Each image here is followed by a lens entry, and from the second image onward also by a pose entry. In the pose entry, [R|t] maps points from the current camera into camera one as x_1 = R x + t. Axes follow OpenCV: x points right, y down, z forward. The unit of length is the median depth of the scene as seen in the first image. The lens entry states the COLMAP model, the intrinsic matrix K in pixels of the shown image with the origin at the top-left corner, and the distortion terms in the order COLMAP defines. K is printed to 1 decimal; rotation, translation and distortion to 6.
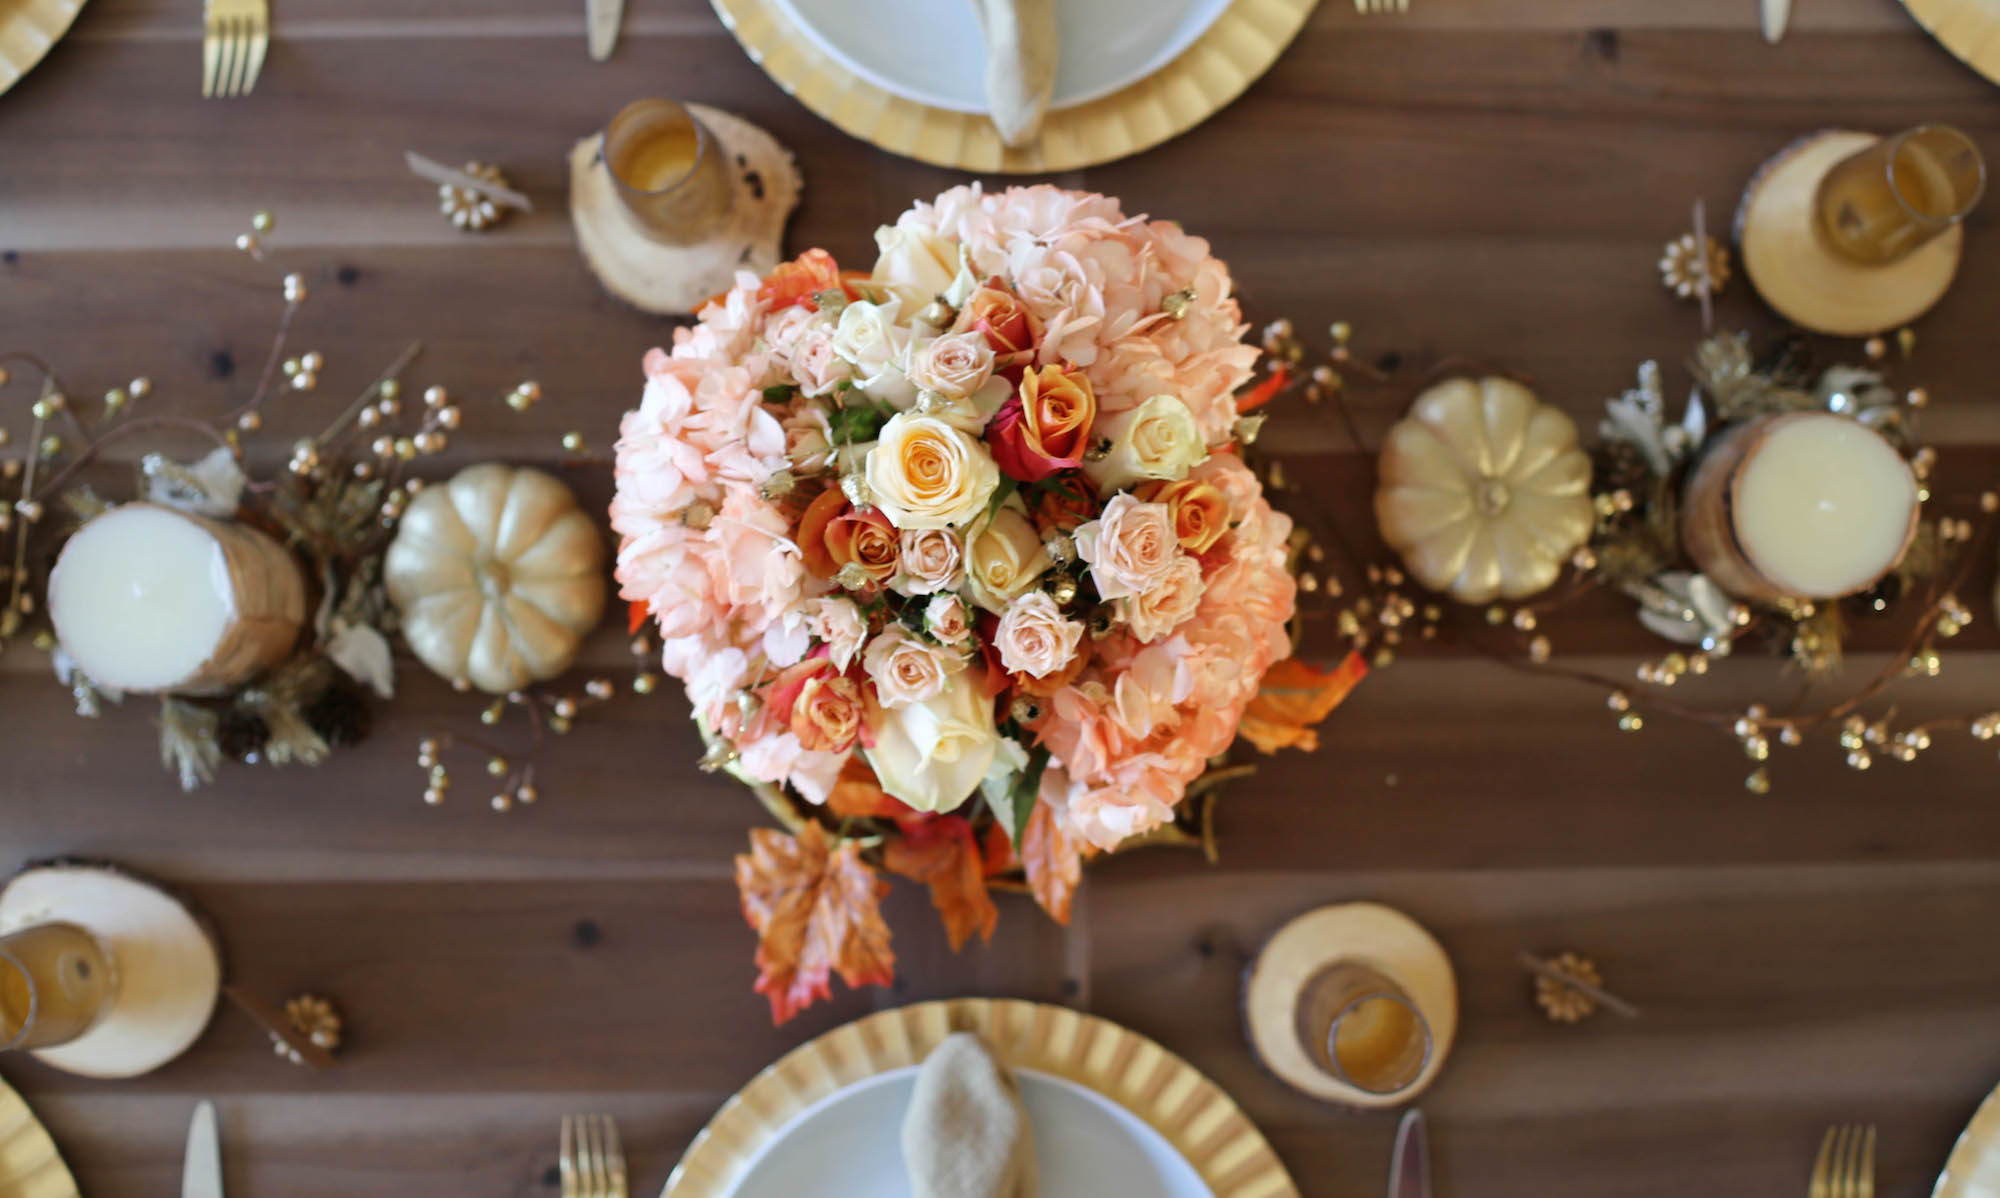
lens RADIAL K [[3563.7, 0, 1064.8], [0, 3563.7, 437.3], [0, 0, 1]] dist [-0.153404, 0.021005]
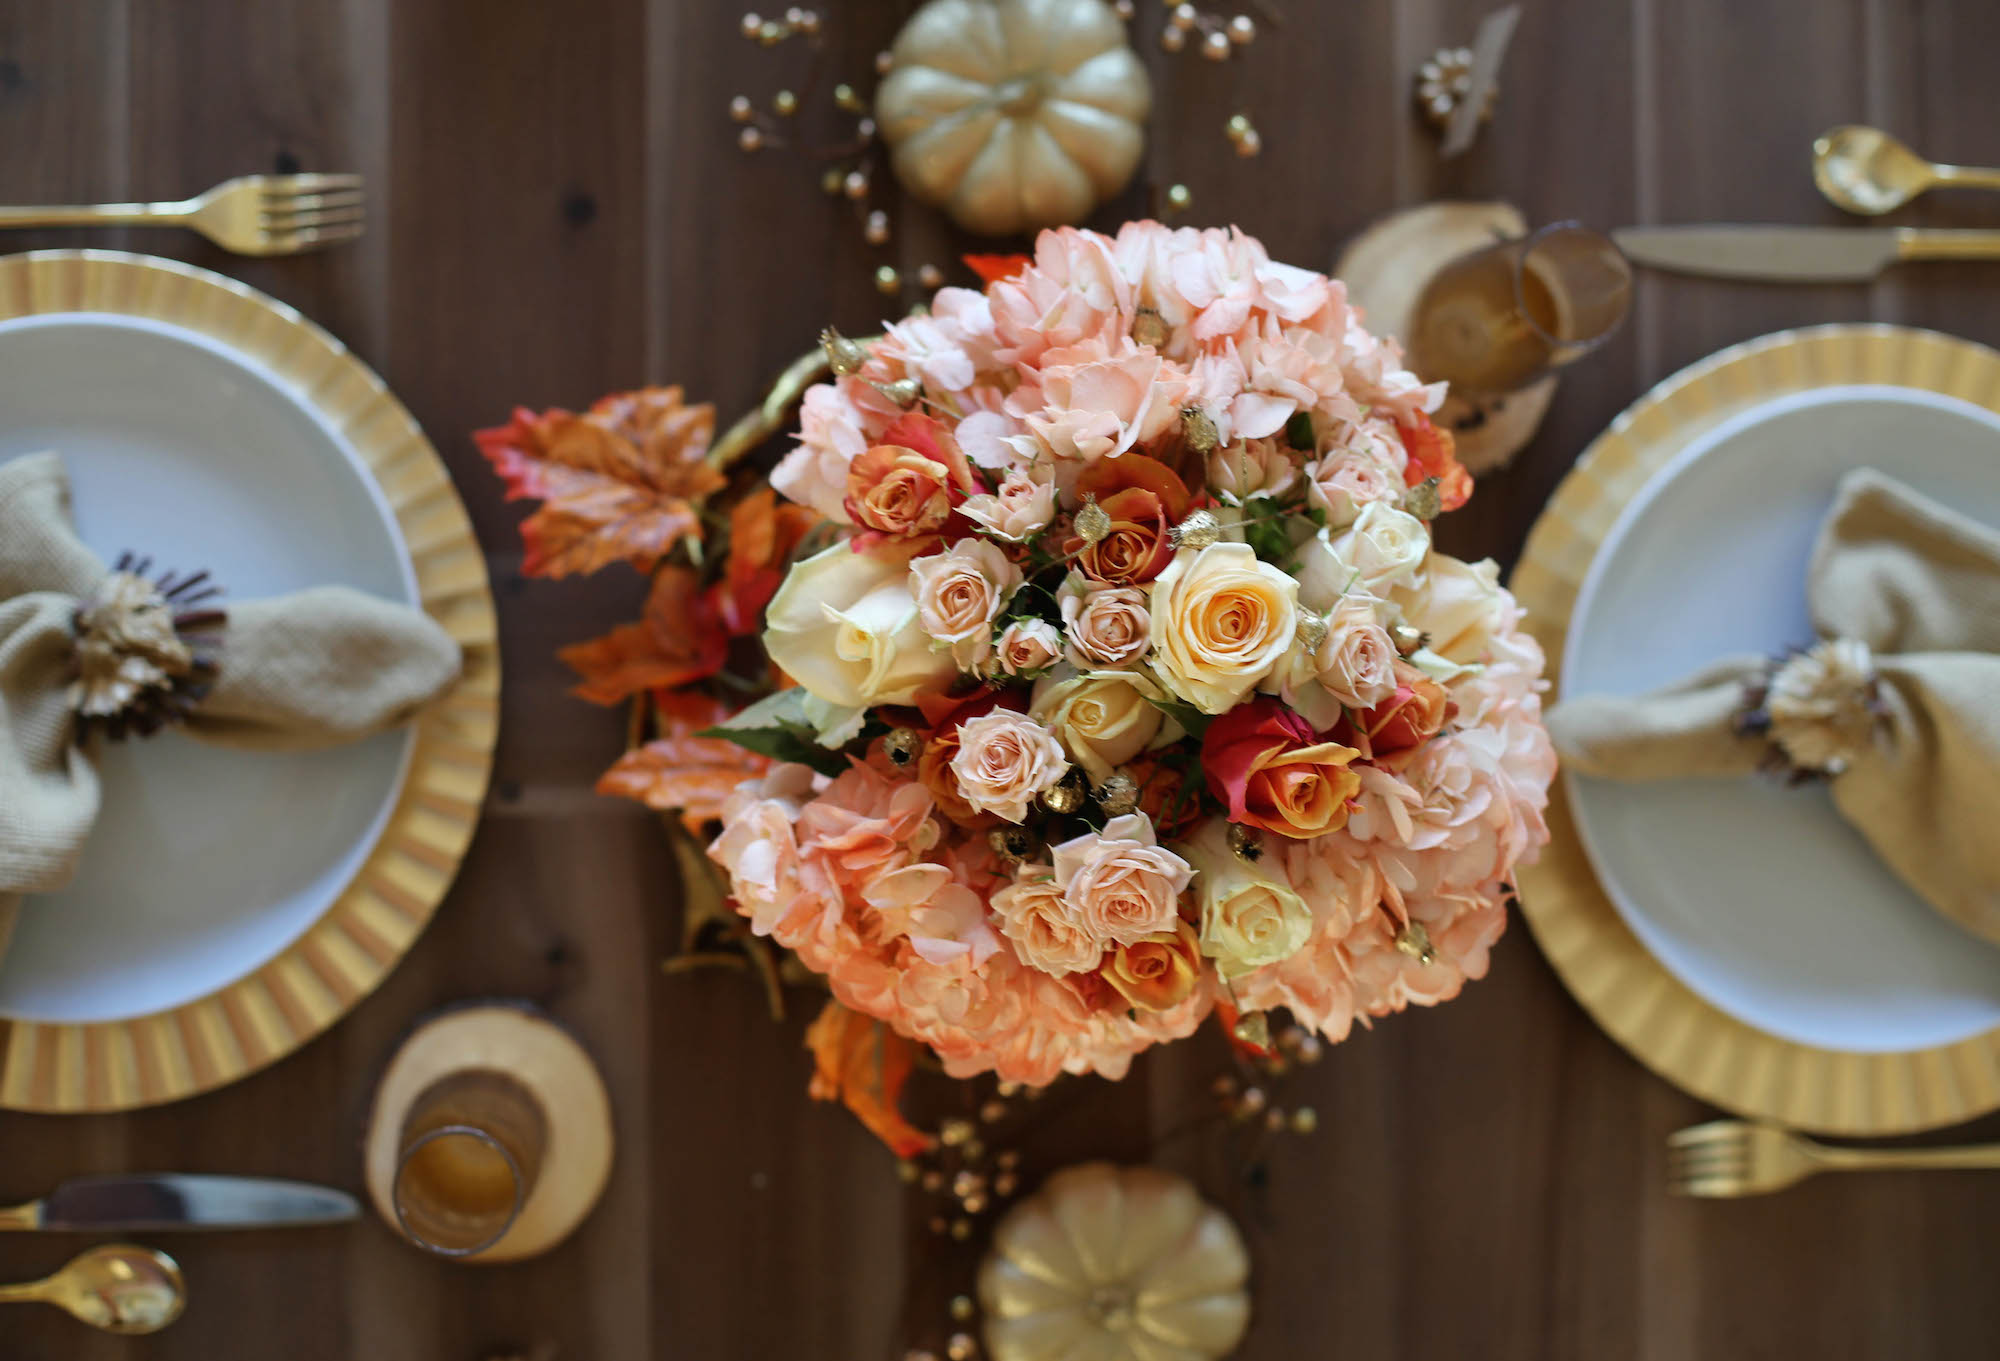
lens RADIAL K [[3079.0, 0, 957.6], [0, 3079.0, 677.5], [0, 0, 1]] dist [-0.172281, 0.006166]
pose [[-0.004381, 0.999722, -0.023154, -0.010446], [-0.999524, -0.005085, -0.030425, 0.084279], [-0.030535, 0.023010, 0.999269, 0.326625]]
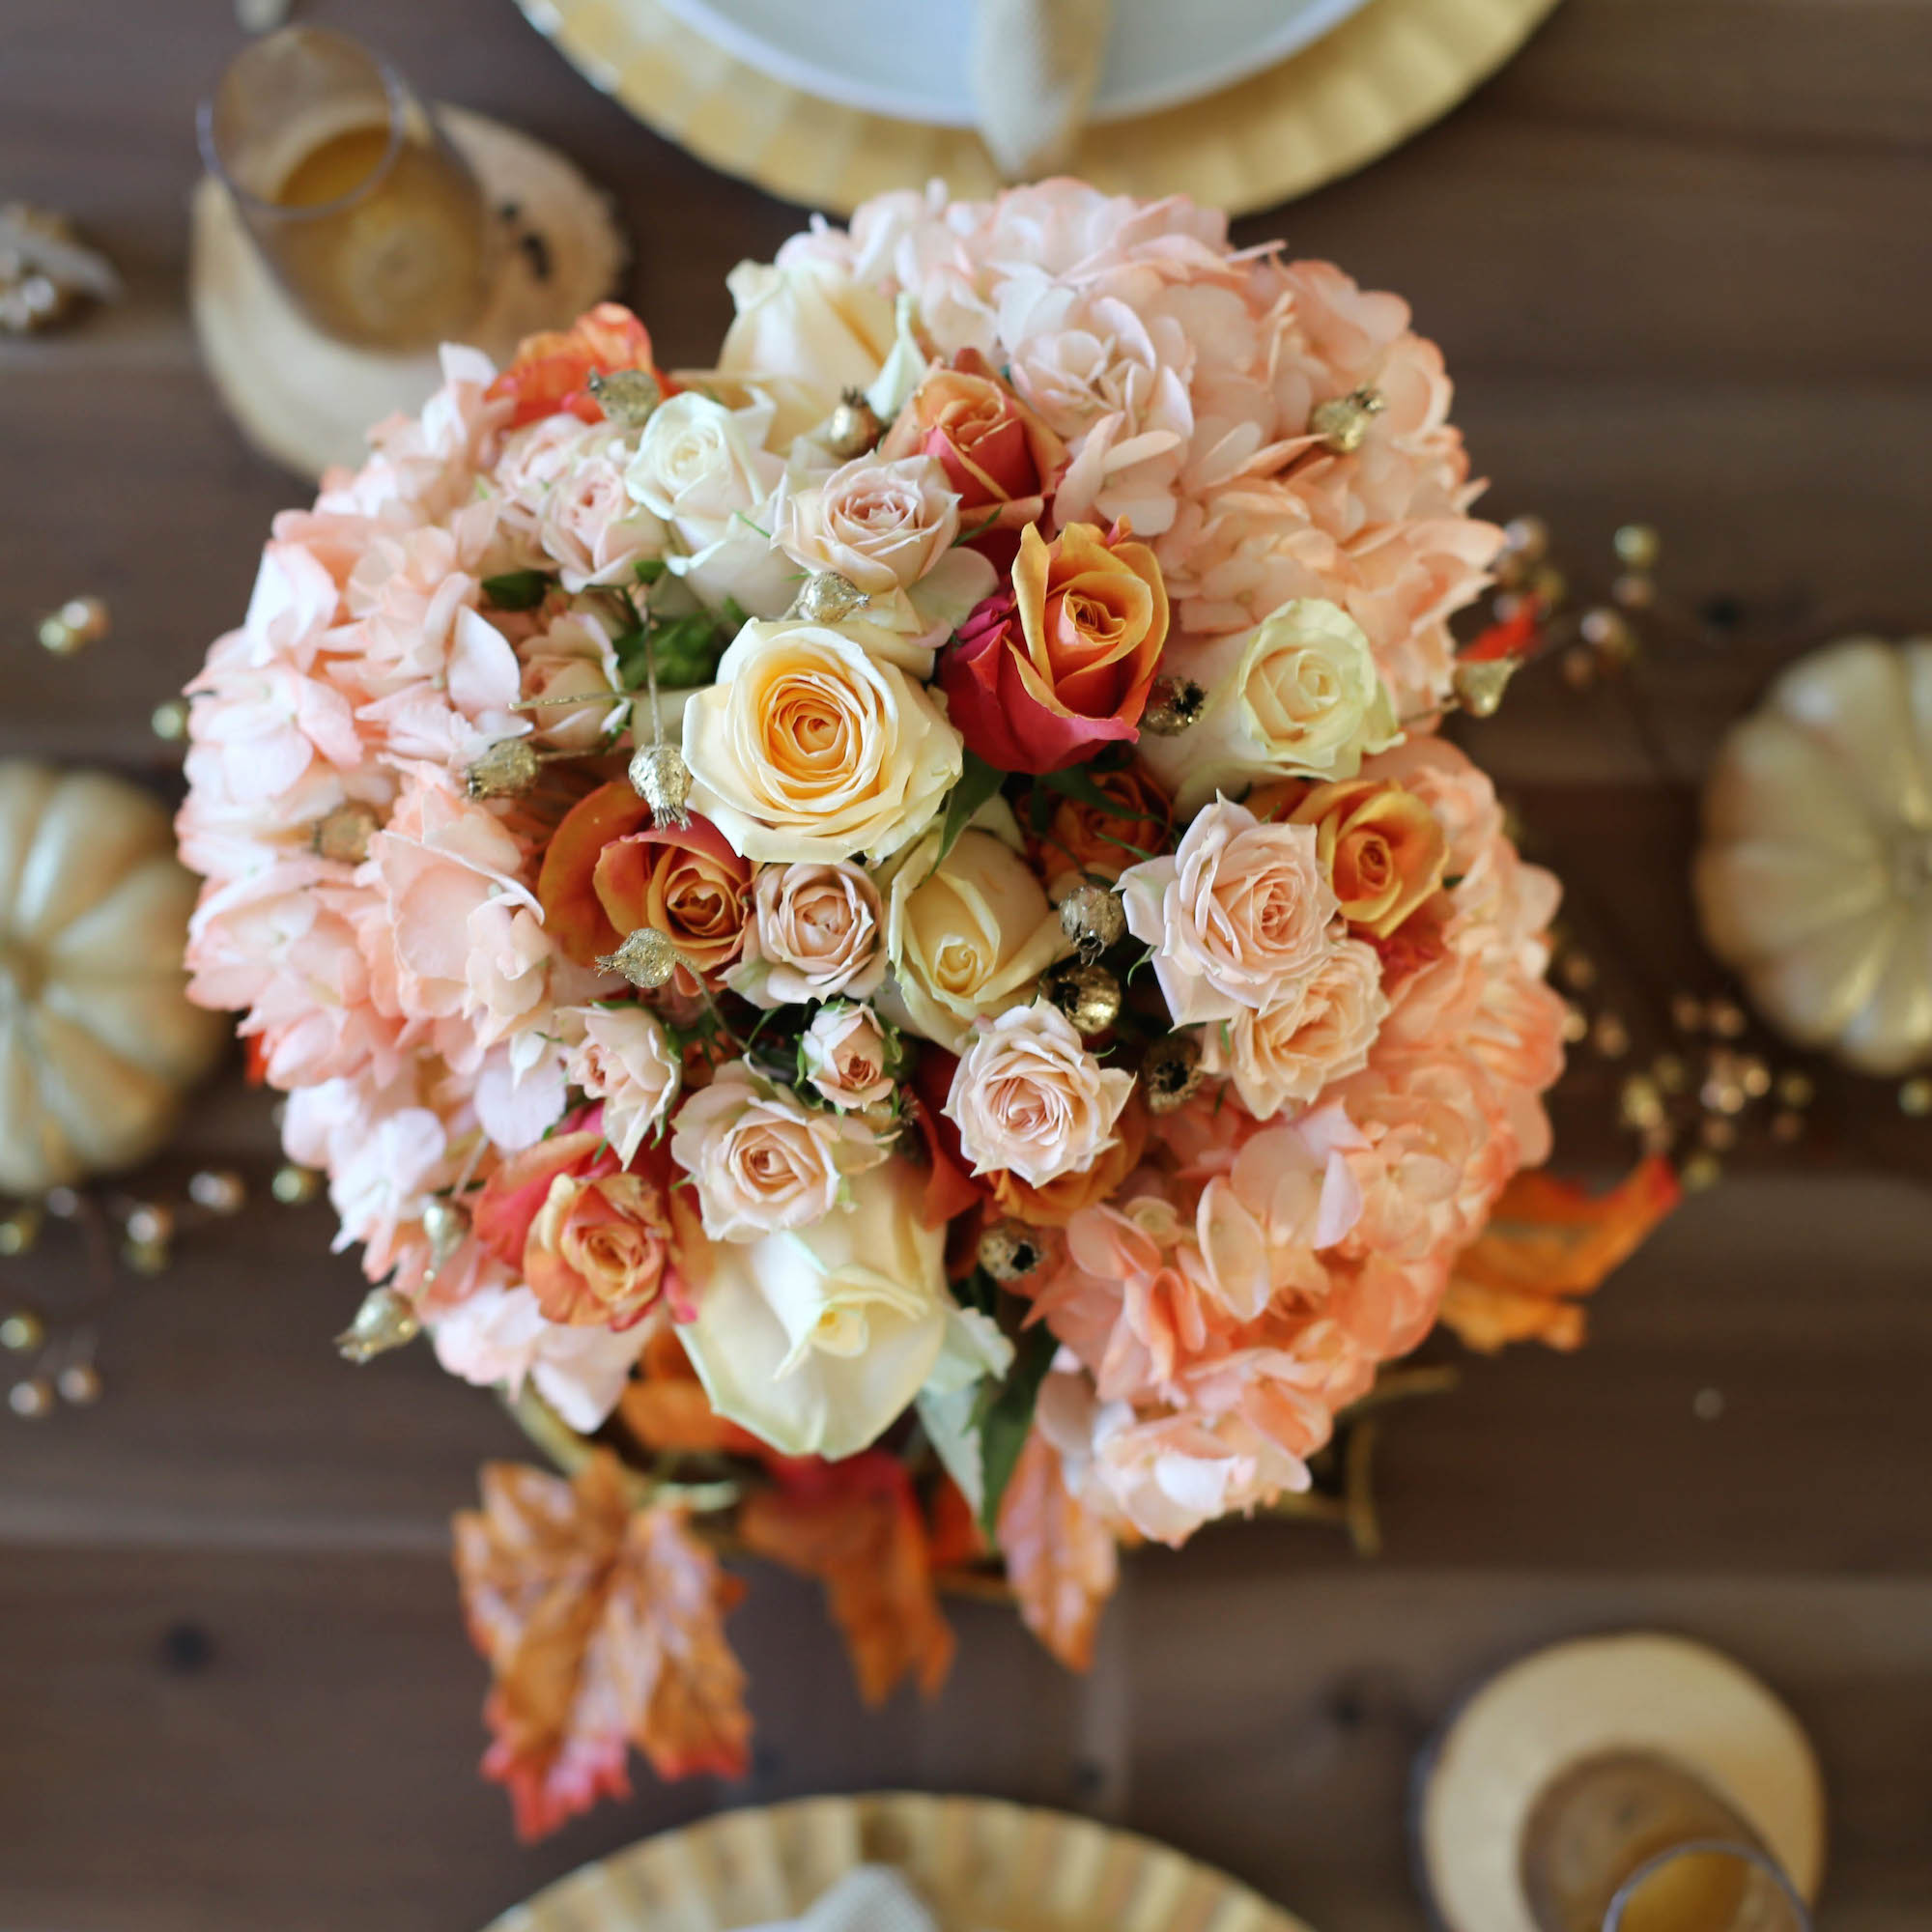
lens RADIAL K [[4381.8, 0, 887.0], [0, 4381.8, 963.9], [0, 0, 1]] dist [-0.154818, -0.356887]
pose [[0.998398, 0.024878, -0.050817, 0.001653], [-0.024327, 0.999639, 0.011435, 0.030979], [0.051083, -0.010180, 0.998643, 0.405558]]
